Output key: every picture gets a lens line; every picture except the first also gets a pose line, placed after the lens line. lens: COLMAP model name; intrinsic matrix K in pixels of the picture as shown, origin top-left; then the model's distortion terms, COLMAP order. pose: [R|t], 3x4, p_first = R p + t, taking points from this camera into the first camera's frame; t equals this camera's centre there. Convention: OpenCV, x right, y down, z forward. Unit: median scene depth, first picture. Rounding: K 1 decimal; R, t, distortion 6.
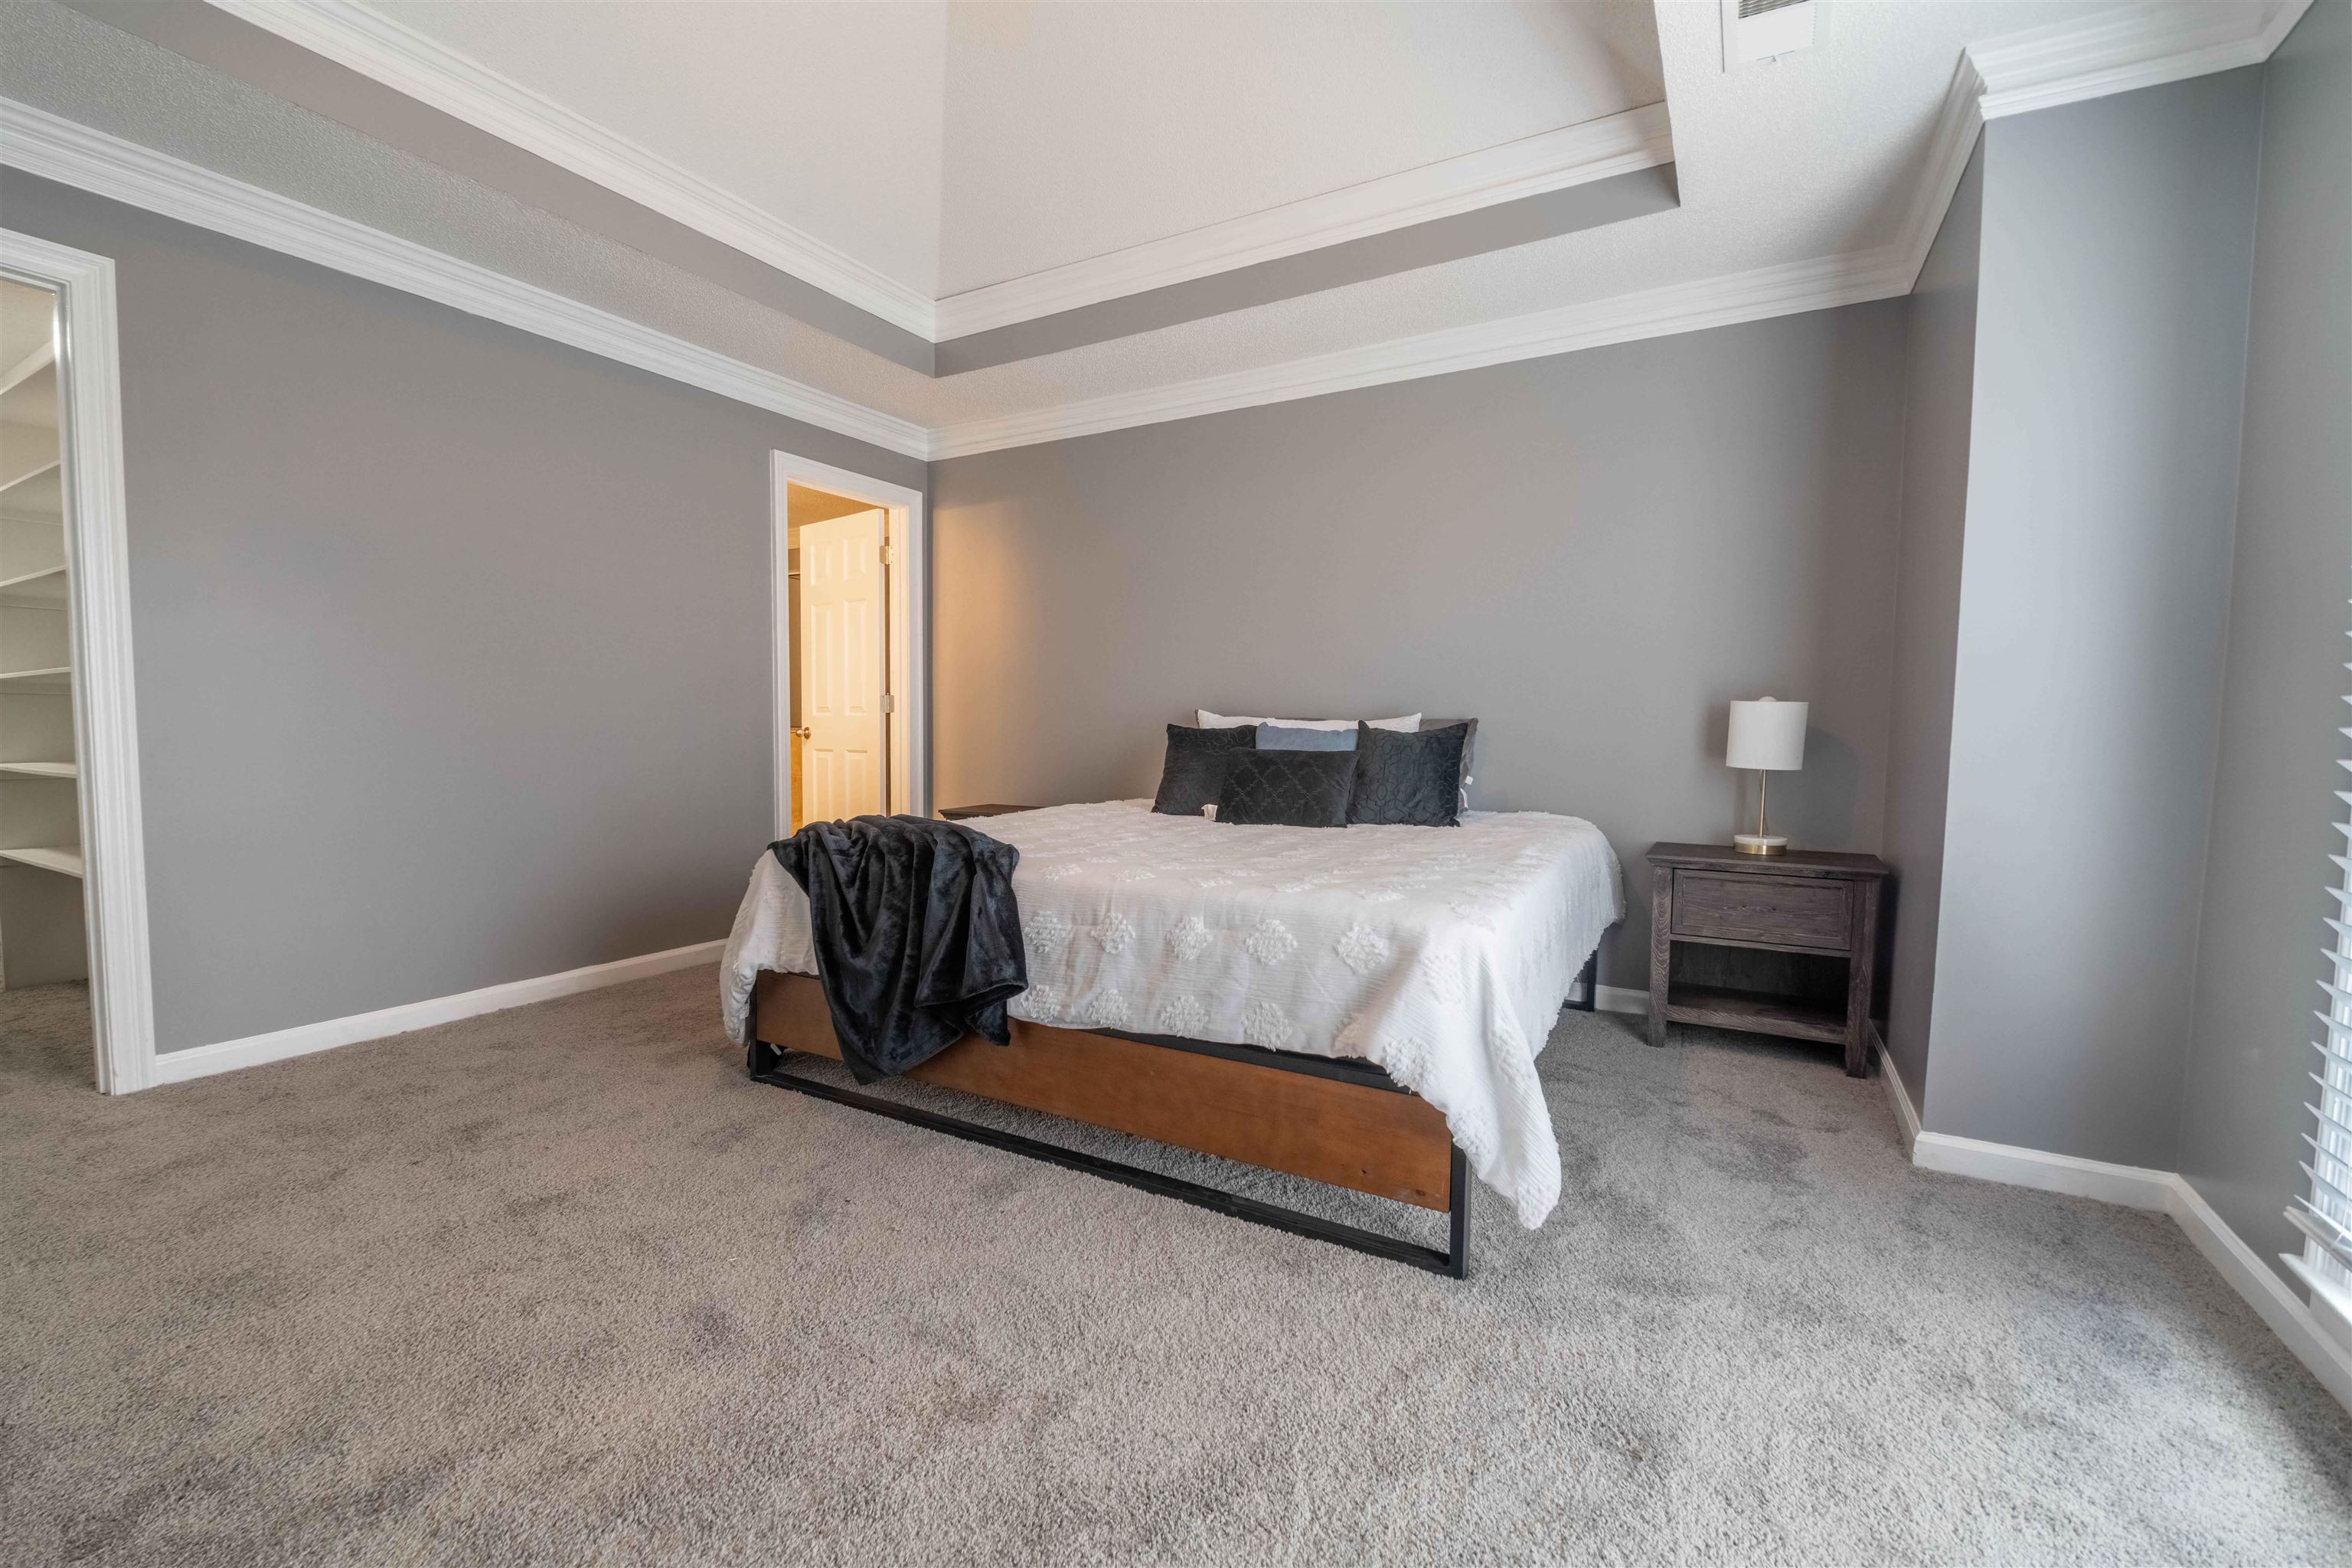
lens RADIAL K [[995.6, 0, 1149.9], [0, 995.6, 793.4], [0, 0, 1]] dist [-0.000779, -0.010516]
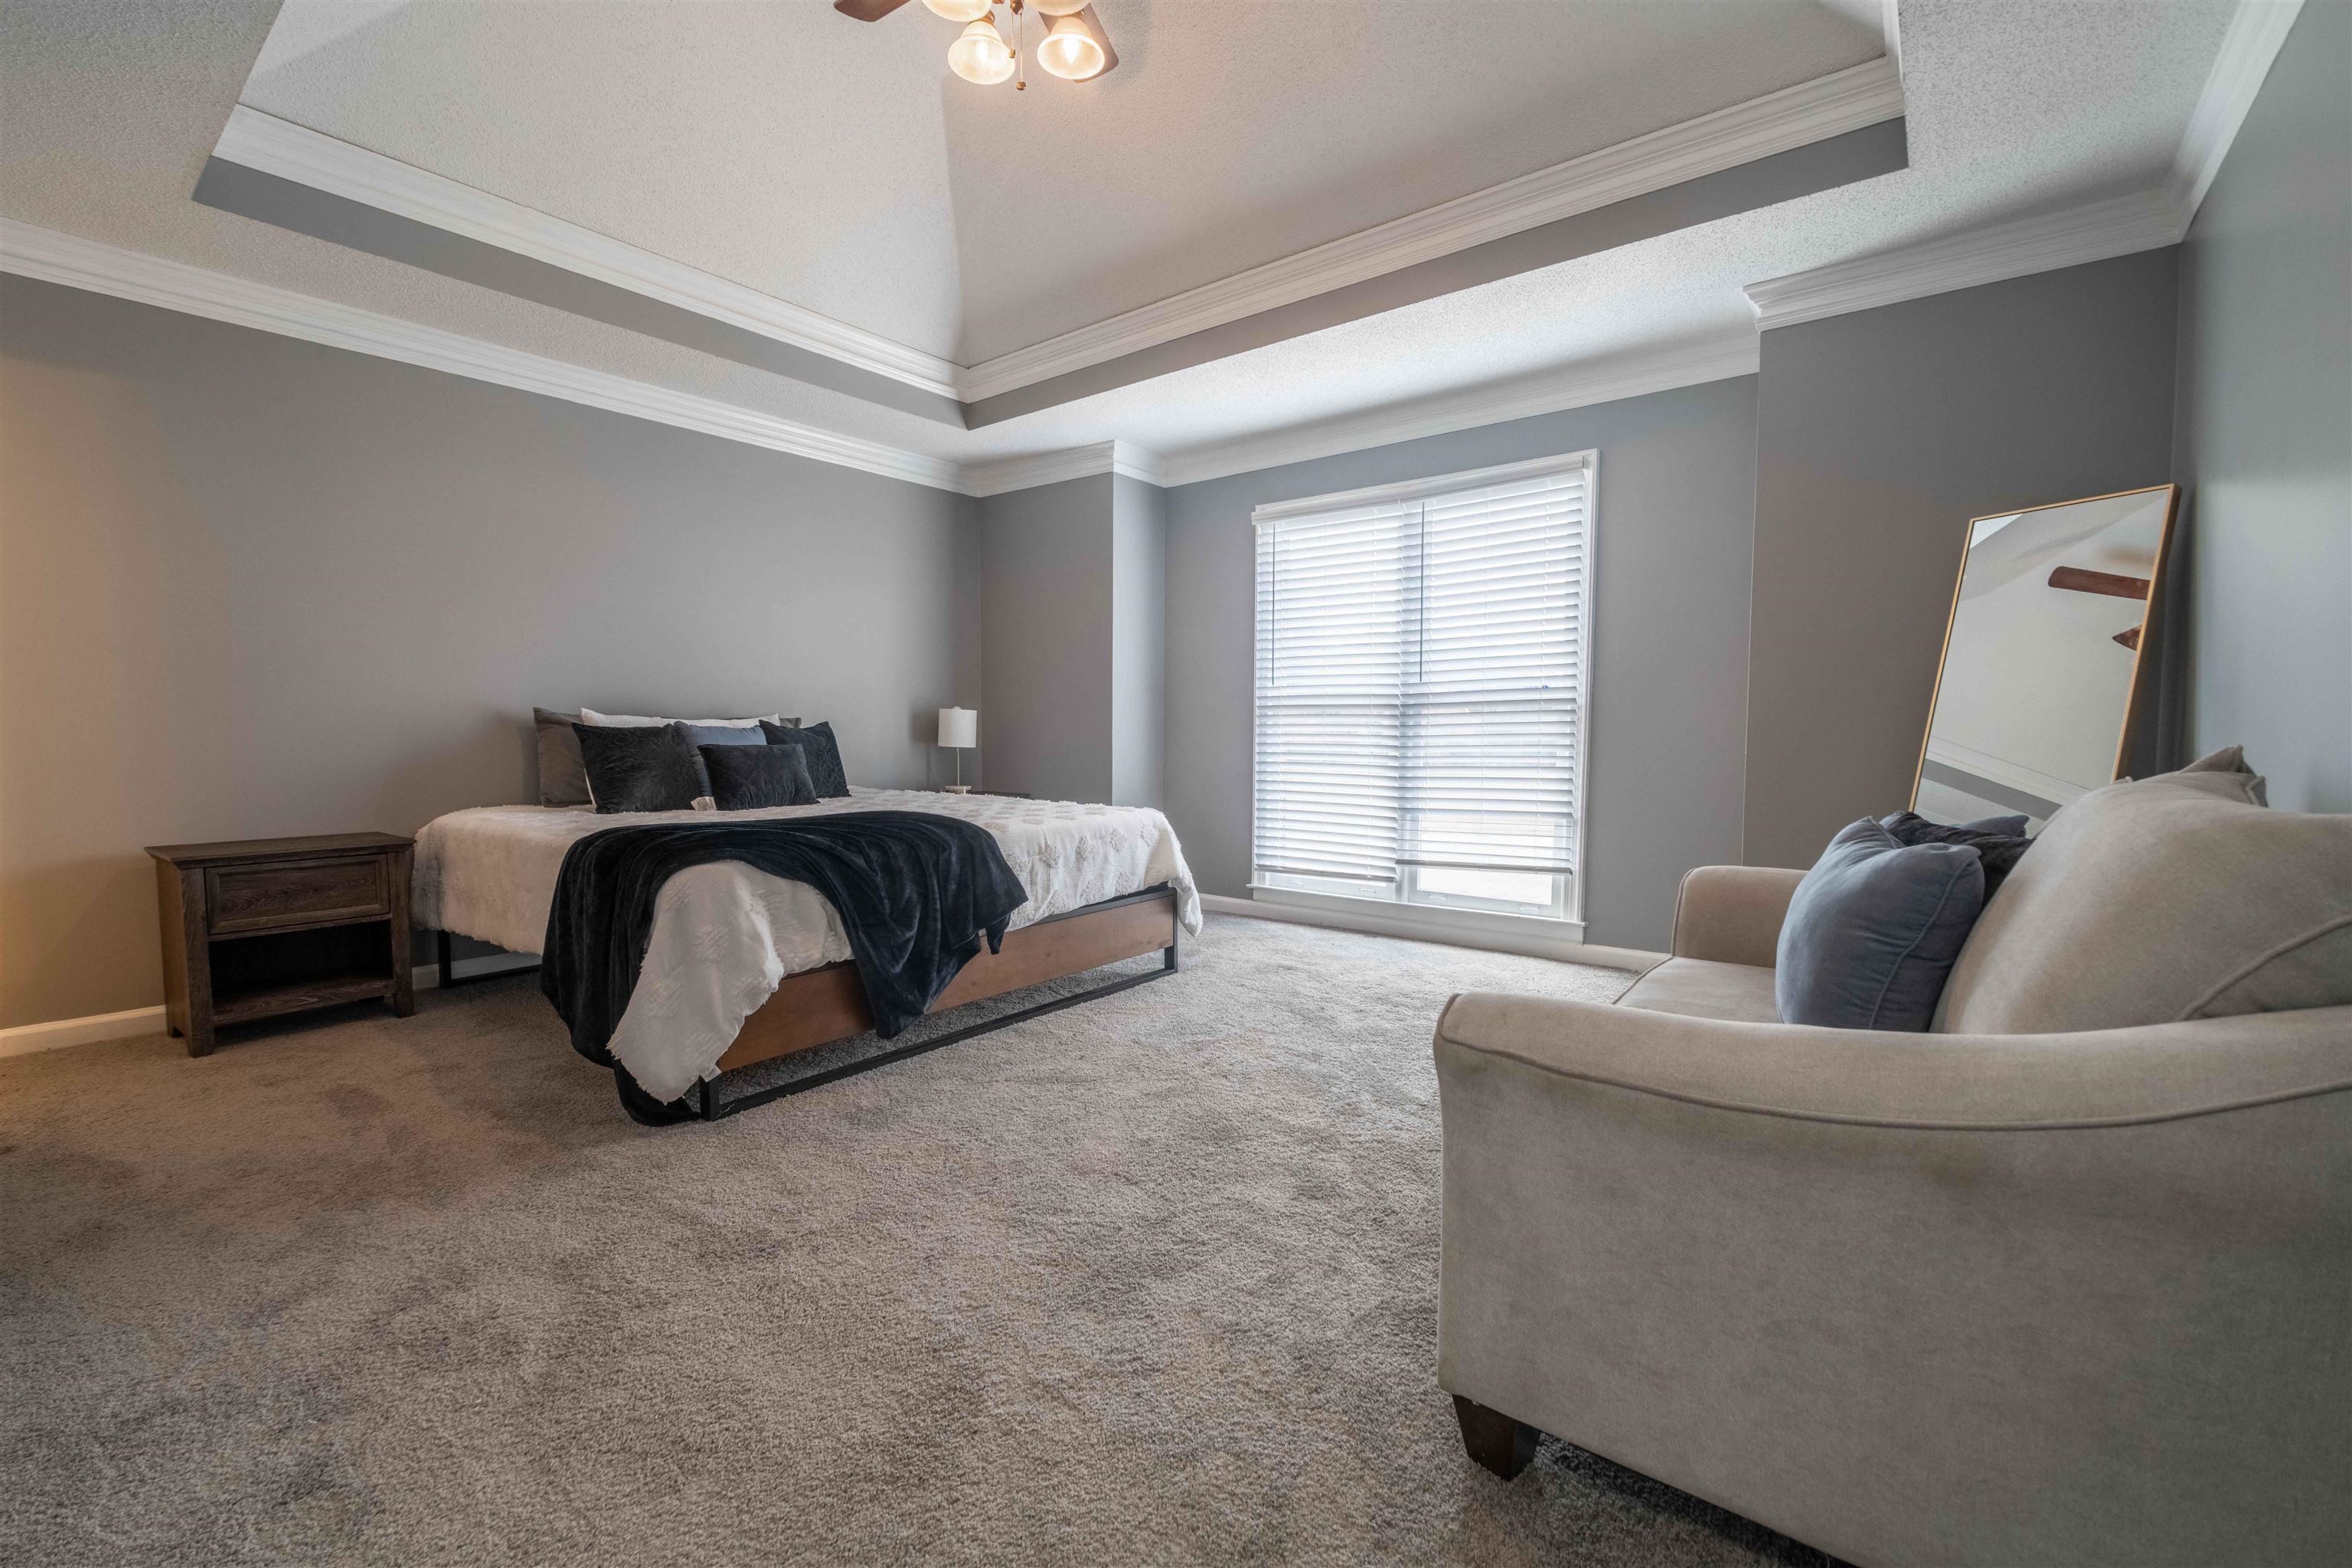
lens RADIAL K [[971.5, 0, 1151.9], [0, 971.5, 791.1], [0, 0, 1]] dist [-0.003233, -0.005959]
pose [[0.146721, -0.073498, 0.986444, -1.429450], [0.063752, 0.995865, 0.064717, -0.050277], [-0.987121, 0.053392, 0.150800, 0.547639]]
